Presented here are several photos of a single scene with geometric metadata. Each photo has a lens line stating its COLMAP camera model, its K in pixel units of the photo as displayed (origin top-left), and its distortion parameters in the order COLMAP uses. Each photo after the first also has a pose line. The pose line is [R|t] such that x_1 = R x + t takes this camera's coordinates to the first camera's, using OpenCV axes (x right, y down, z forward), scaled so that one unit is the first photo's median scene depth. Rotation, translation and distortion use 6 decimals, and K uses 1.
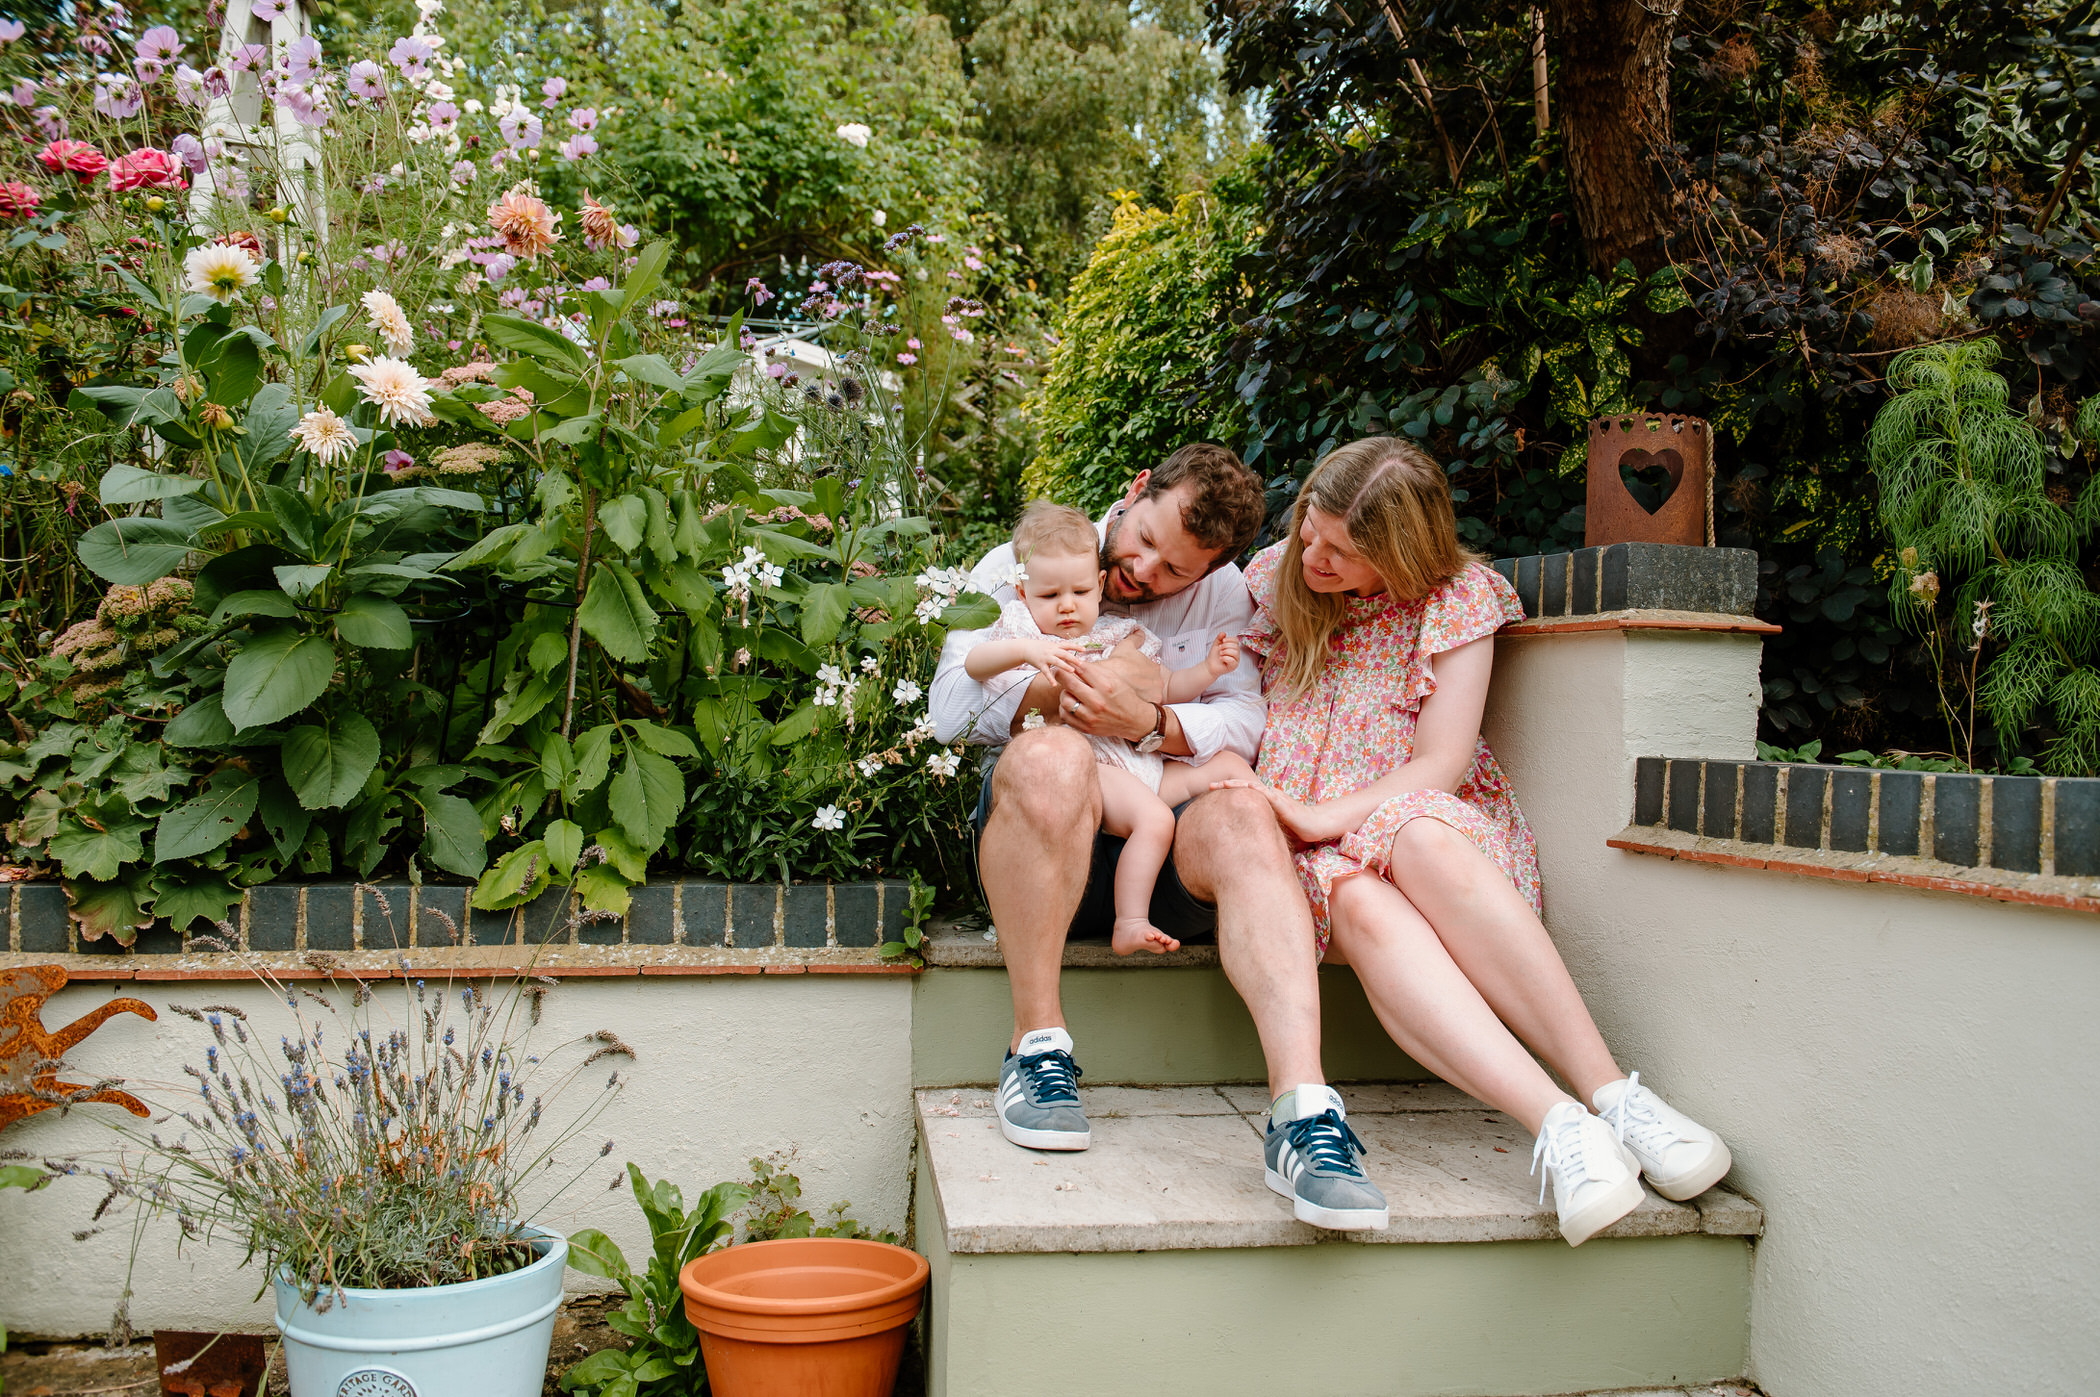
lens RADIAL K [[2956.8, 0, 1050.0], [0, 2956.8, 698.5], [0, 0, 1]] dist [0.111124, 0.075576]
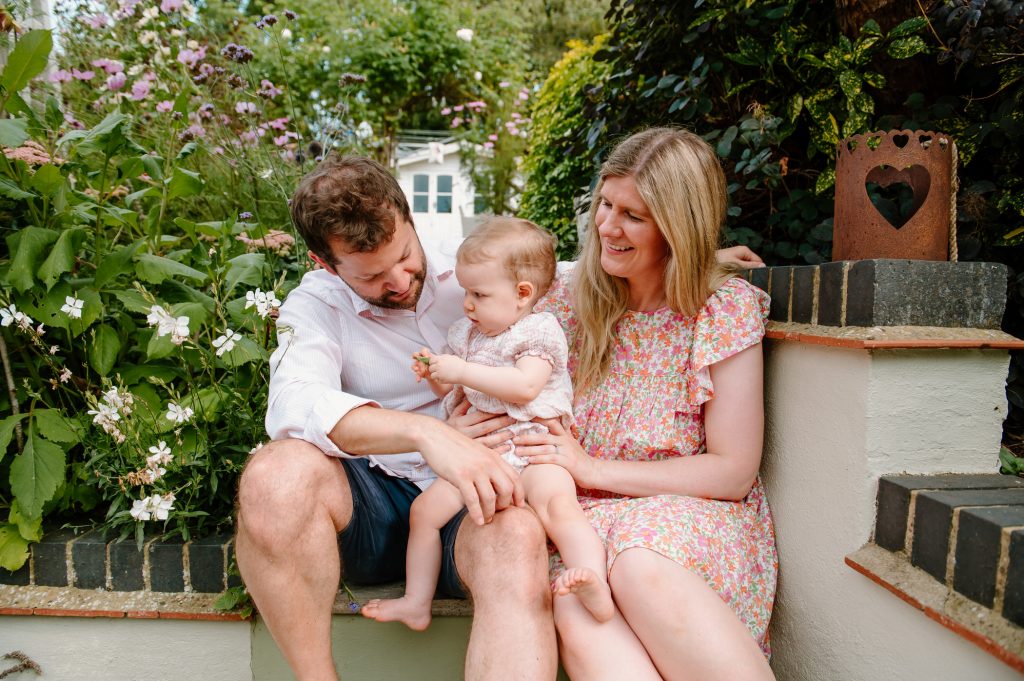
lens RADIAL K [[833.1, 0, 512.0], [0, 833.1, 340.5], [0, 0, 1]] dist [0.017804, -0.119014]
pose [[0.979414, 0.004540, -0.201812, 0.116774], [0.013721, 0.995938, 0.088995, -0.045999], [0.201396, -0.089933, 0.975373, 0.620882]]
